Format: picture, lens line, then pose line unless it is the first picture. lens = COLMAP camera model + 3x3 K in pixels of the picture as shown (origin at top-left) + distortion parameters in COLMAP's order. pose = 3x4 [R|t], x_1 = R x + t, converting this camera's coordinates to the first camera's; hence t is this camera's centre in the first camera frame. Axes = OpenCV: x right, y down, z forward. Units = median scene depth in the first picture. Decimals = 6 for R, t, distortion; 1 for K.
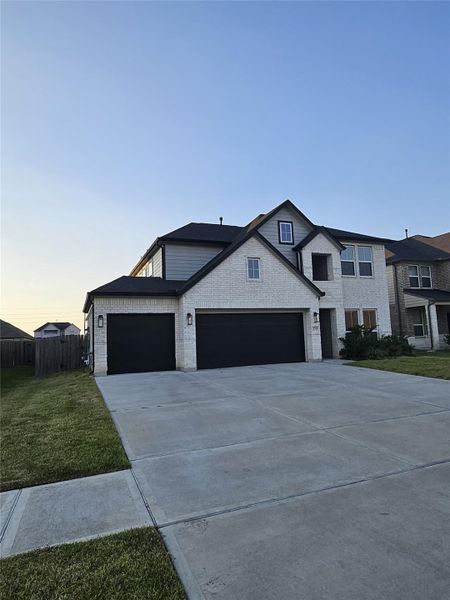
lens RADIAL K [[384.0, 0, 227.6], [0, 384.0, 299.7], [0, 0, 1]] dist [-0.001757, 0.006234]
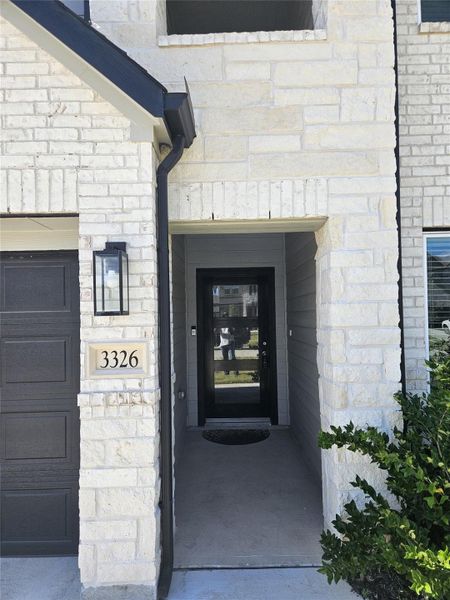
lens RADIAL K [[384.0, 0, 231.5], [0, 384.0, 306.1], [0, 0, 1]] dist [-0.001757, 0.006234]
pose [[0.925890, 0.016082, -0.377450, 0.313426], [0.019788, 0.995658, 0.090960, 0.042906], [0.377274, -0.091688, 0.921552, 0.875605]]
